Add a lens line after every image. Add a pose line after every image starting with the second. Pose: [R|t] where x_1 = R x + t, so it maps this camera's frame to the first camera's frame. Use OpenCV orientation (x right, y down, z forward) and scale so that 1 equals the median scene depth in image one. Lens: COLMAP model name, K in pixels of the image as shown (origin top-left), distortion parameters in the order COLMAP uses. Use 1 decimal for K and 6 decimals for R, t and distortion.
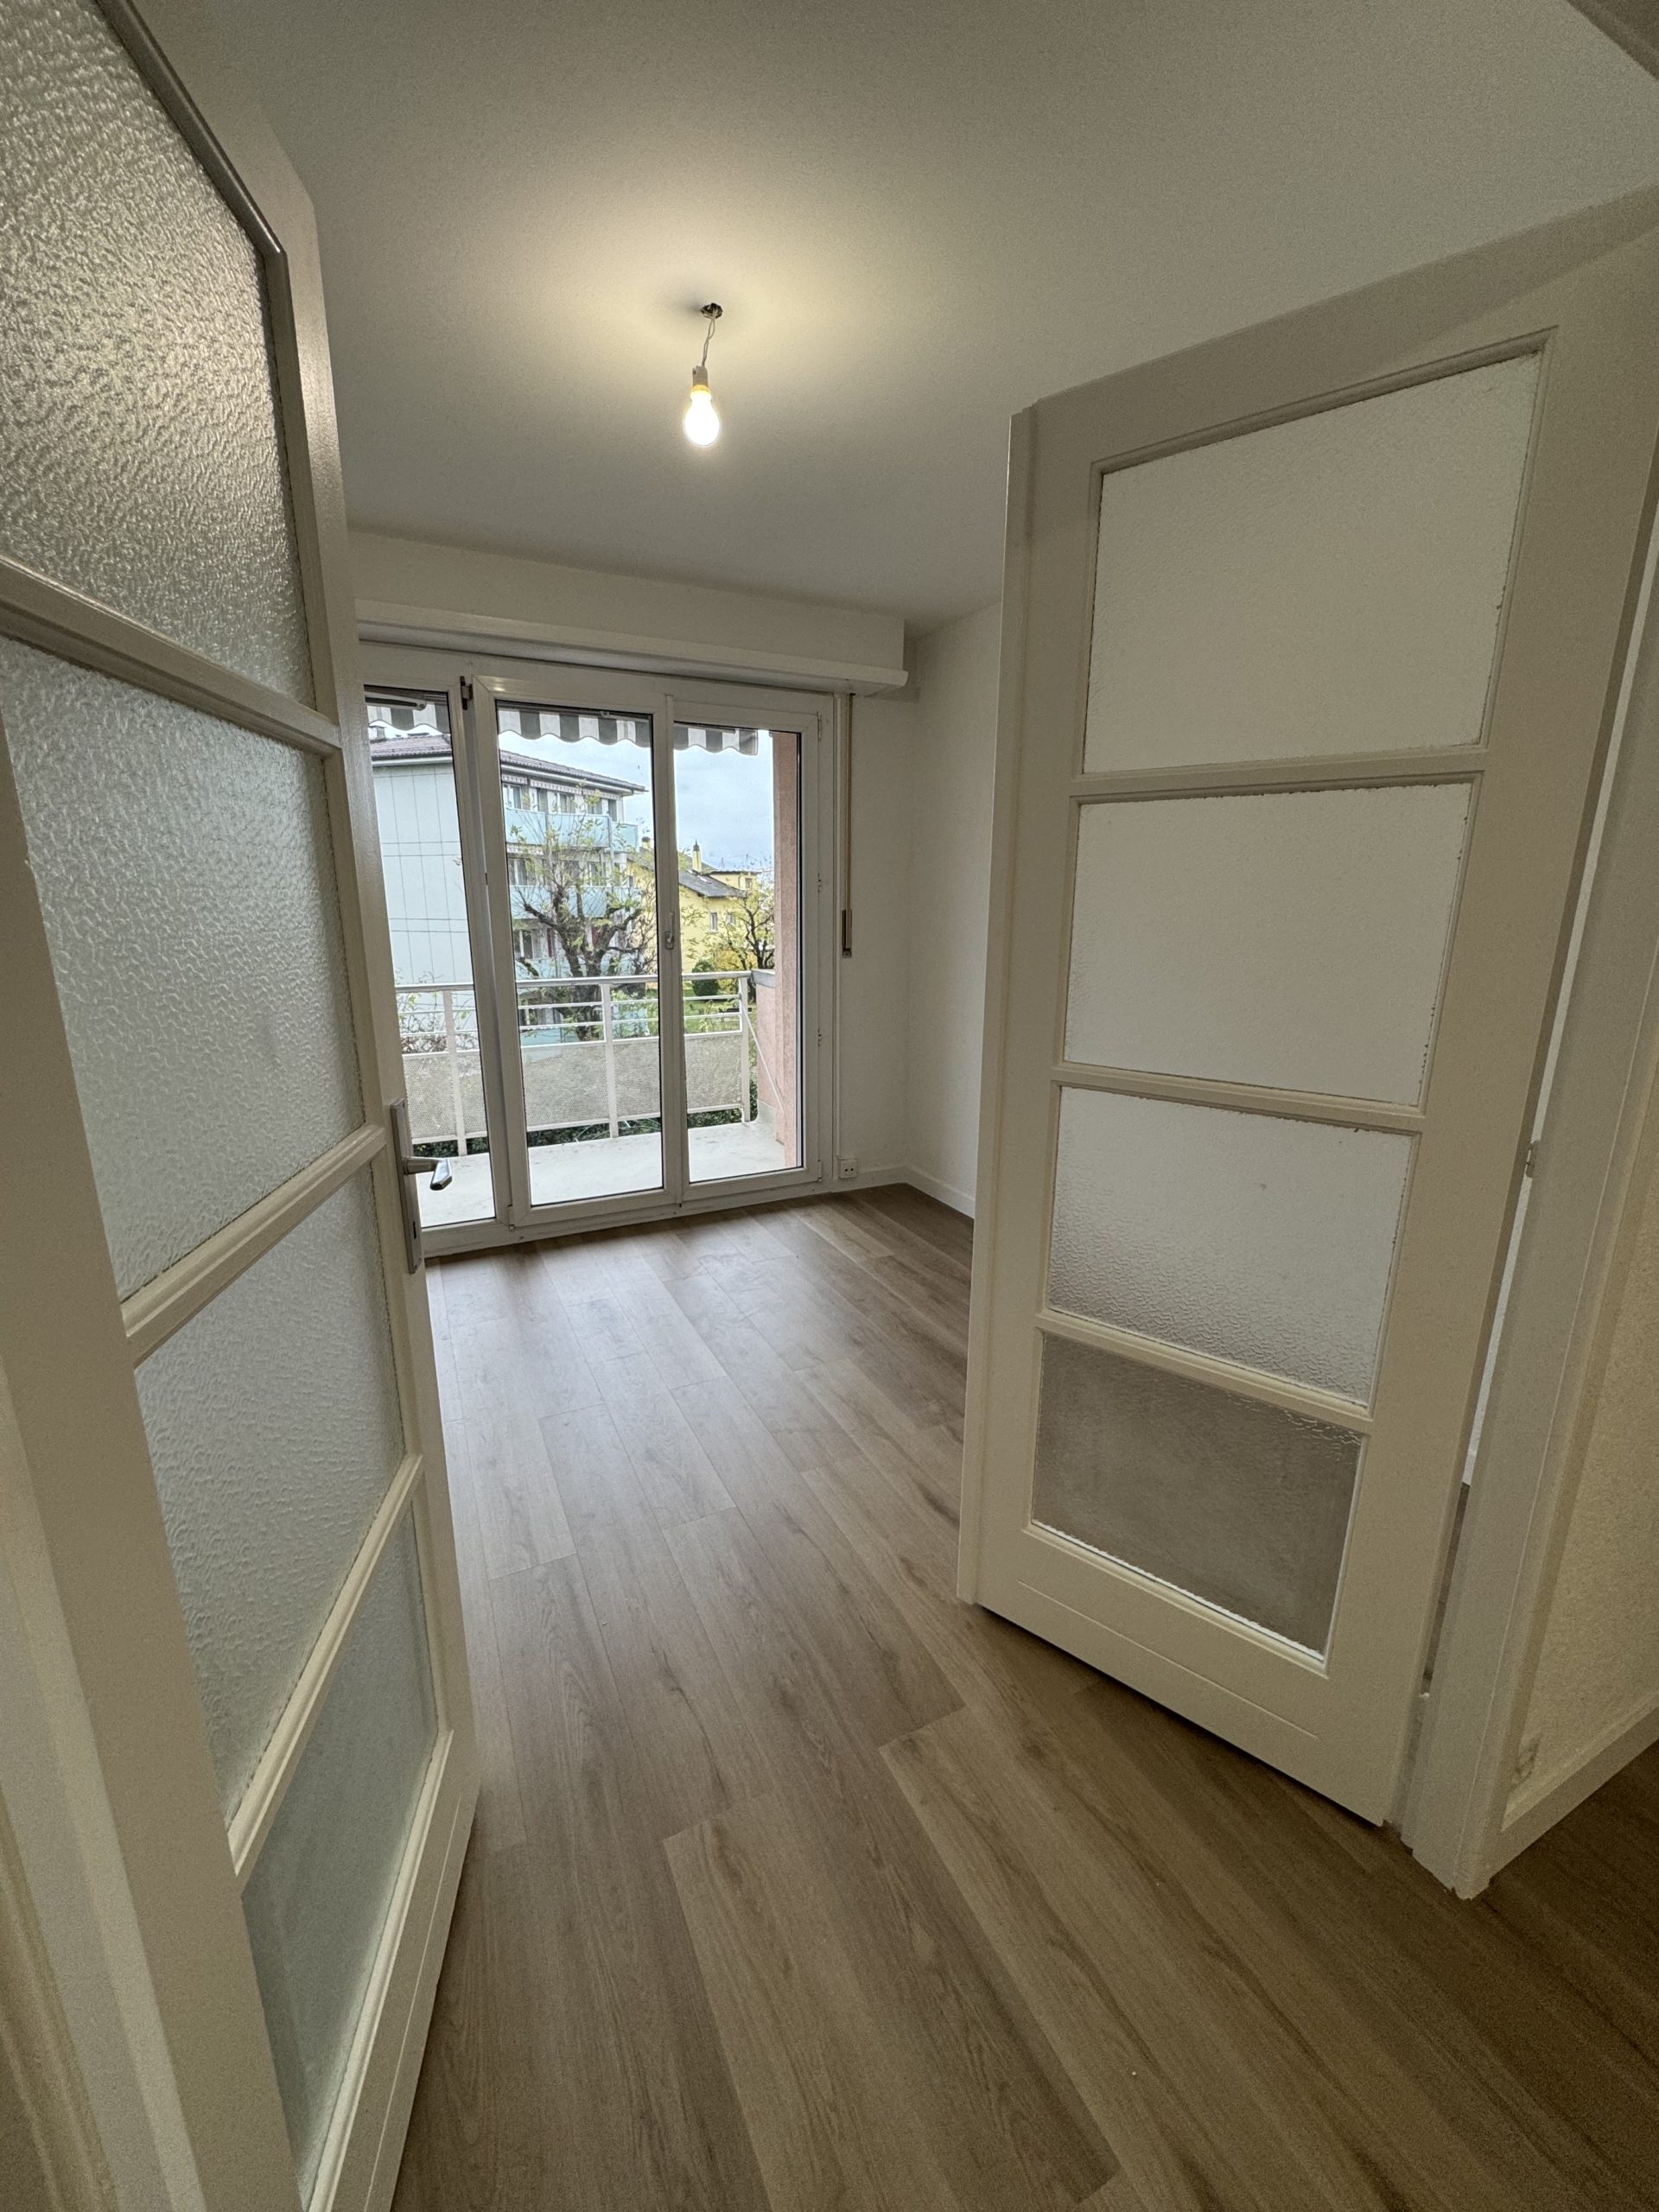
lens RADIAL K [[879.9, 0, 834.9], [0, 879.9, 1112.3], [0, 0, 1]] dist [-0.003136, 0.000594]
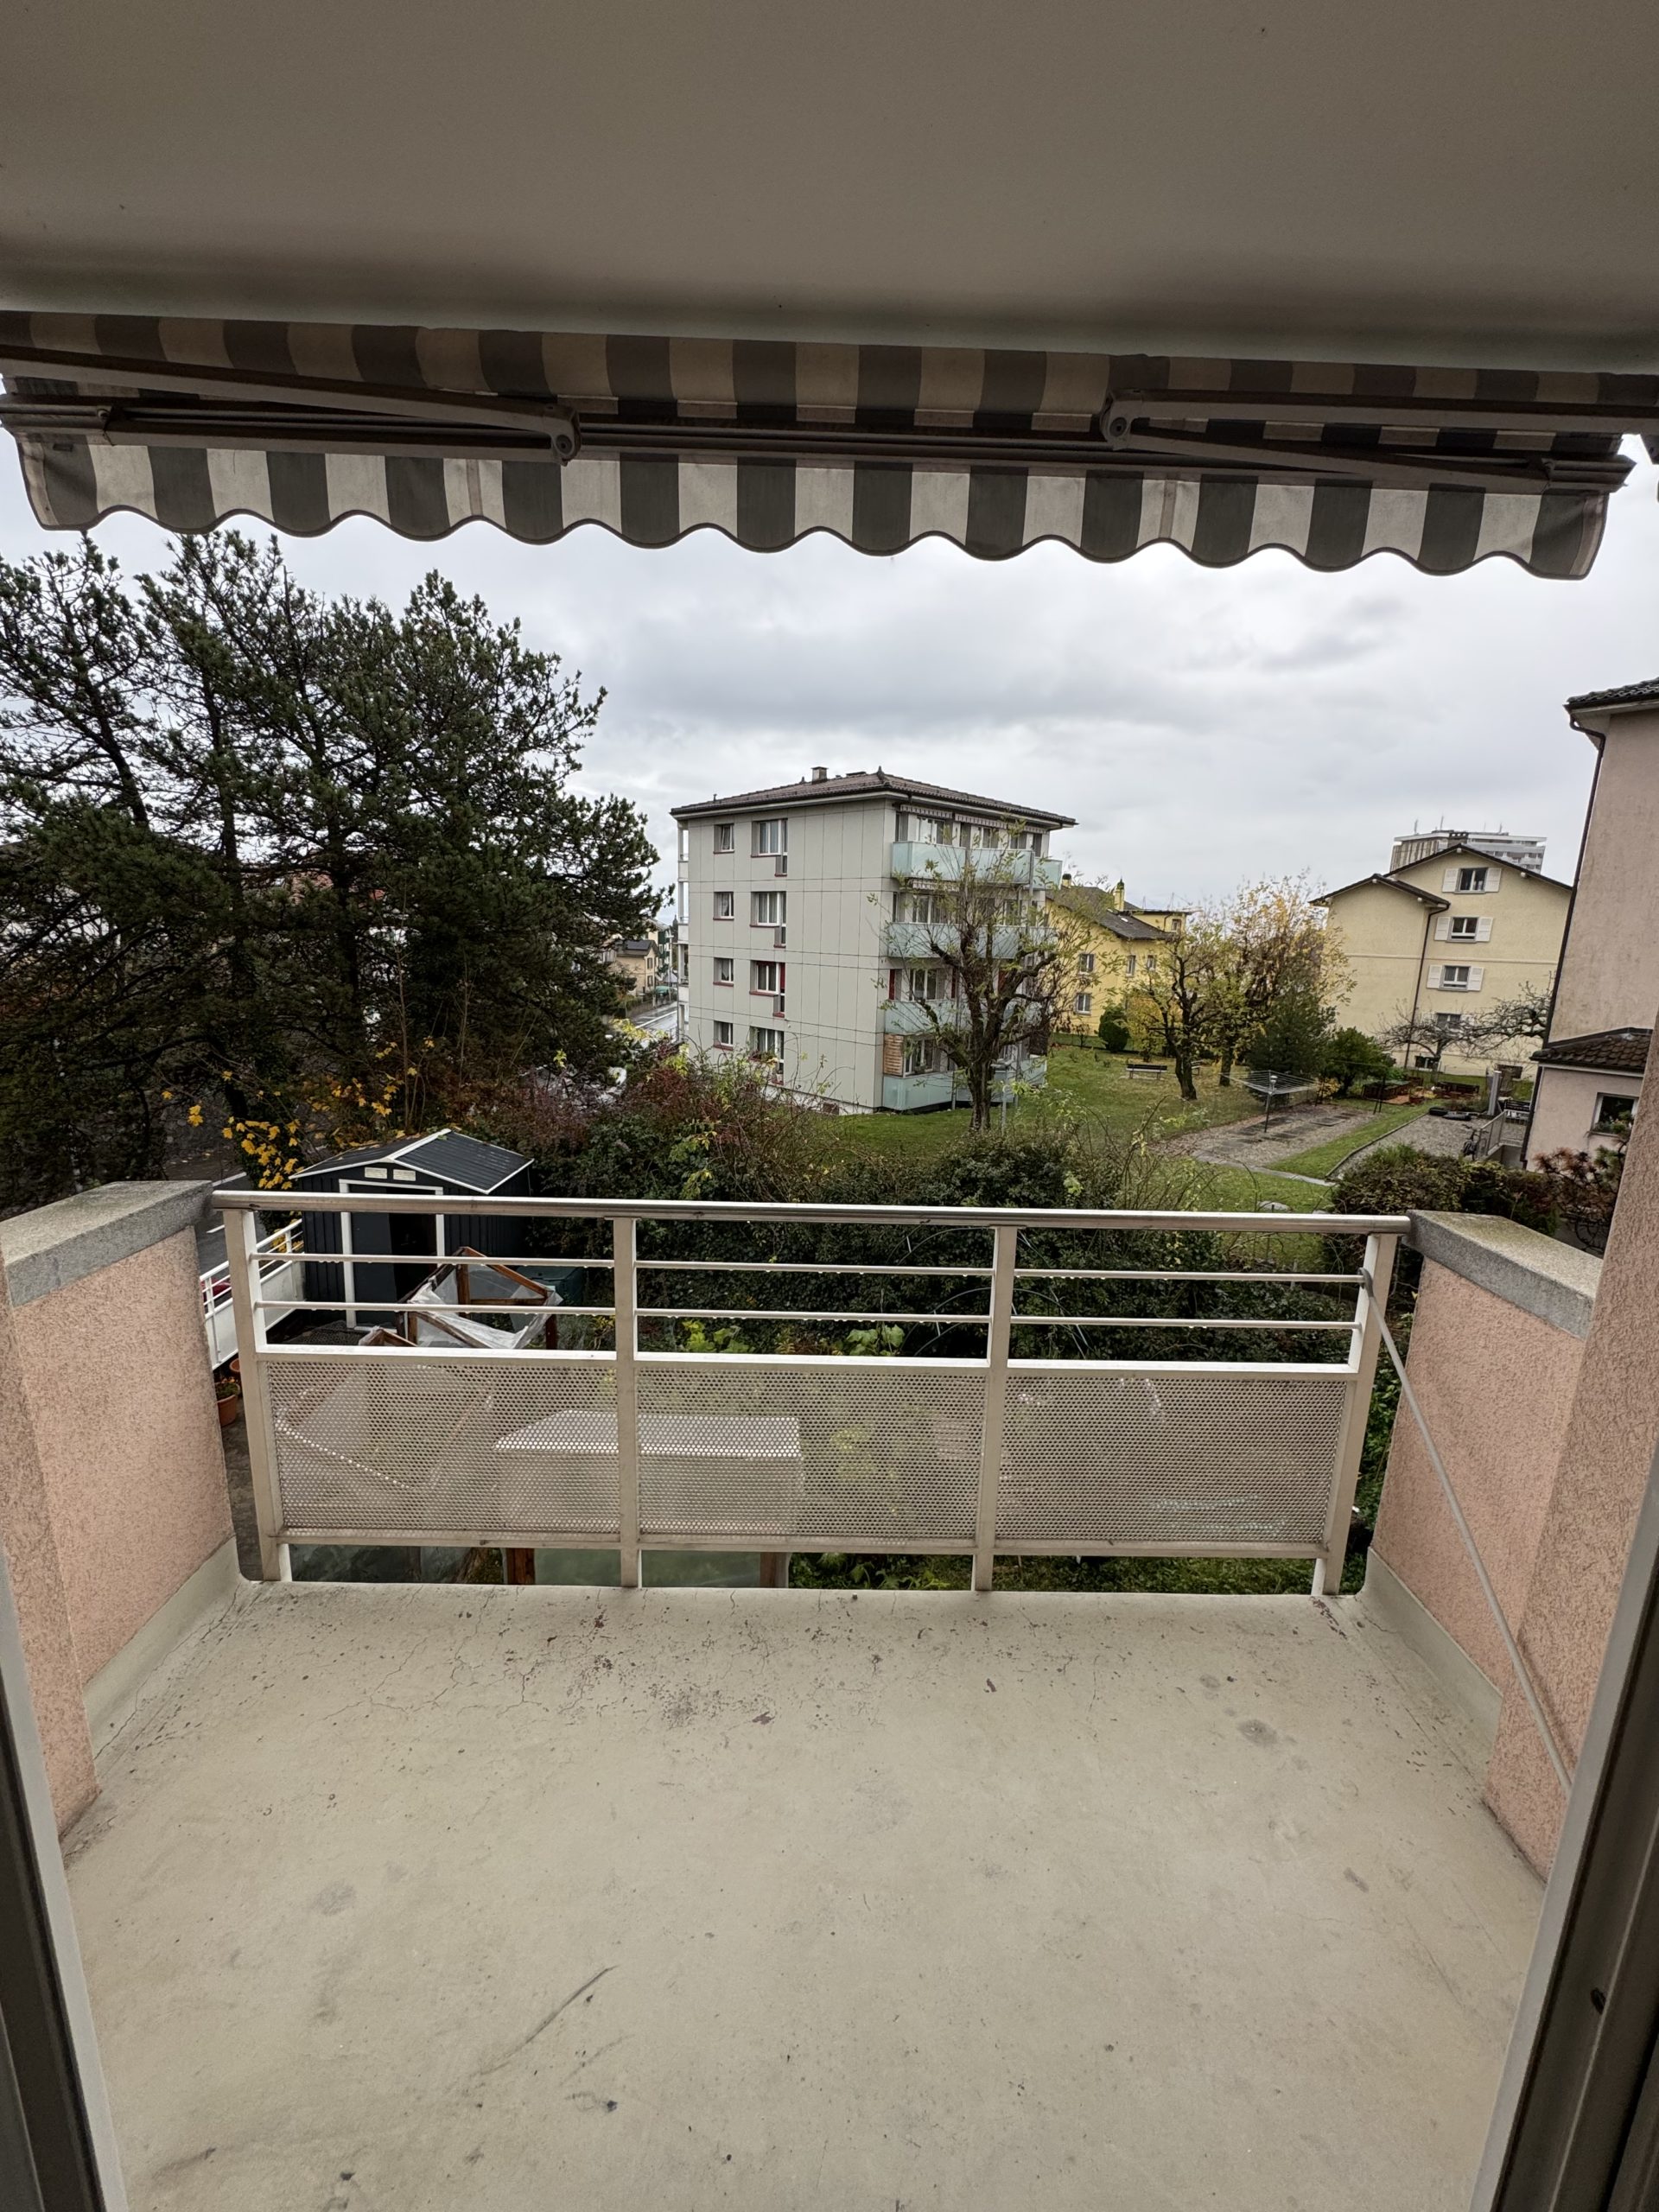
lens RADIAL K [[879.9, 0, 840.2], [0, 879.9, 1102.4], [0, 0, 1]] dist [-0.003136, 0.000594]
pose [[0.903131, 0.107673, -0.415645, -0.270790], [-0.128621, 0.991435, -0.022641, -0.279104], [0.409647, 0.073909, 0.909245, 0.964528]]
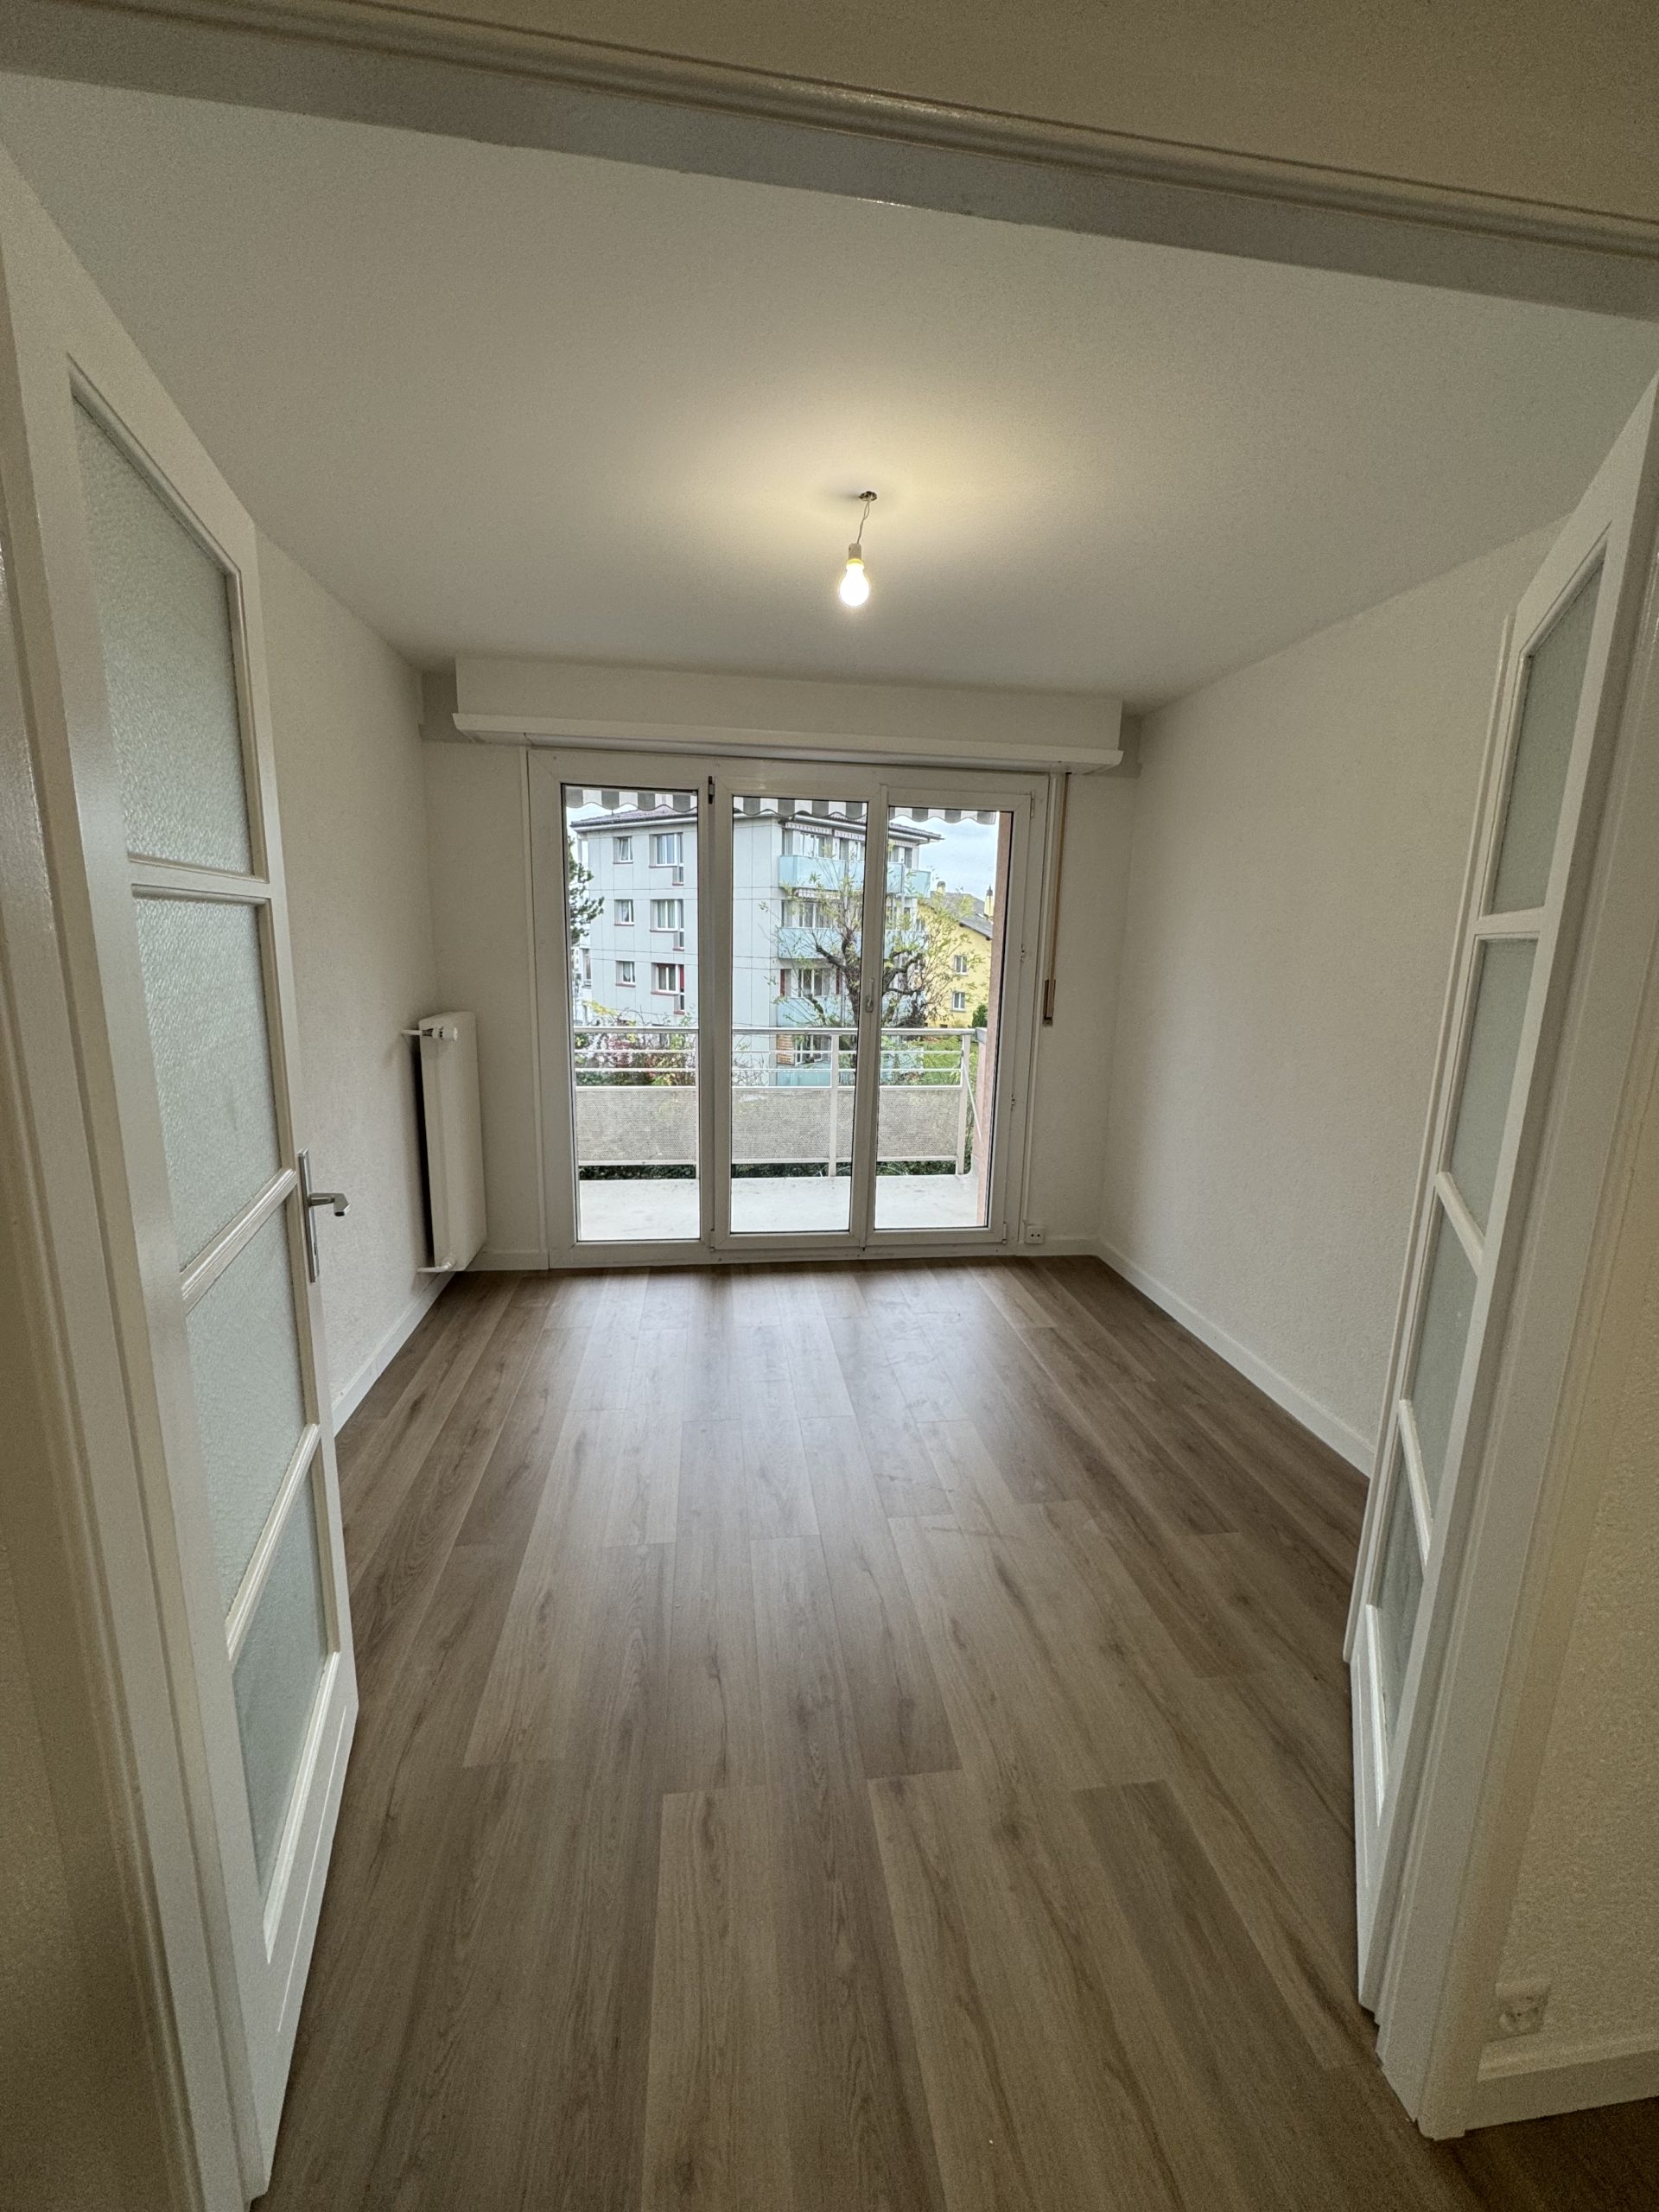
lens RADIAL K [[879.9, 0, 834.4], [0, 879.9, 1115.8], [0, 0, 1]] dist [-0.003136, 0.000594]
pose [[0.948409, 0.085497, -0.305304, 0.099399], [-0.098391, 0.994780, -0.027070, -0.021960], [0.301395, 0.055712, 0.951870, -0.033689]]
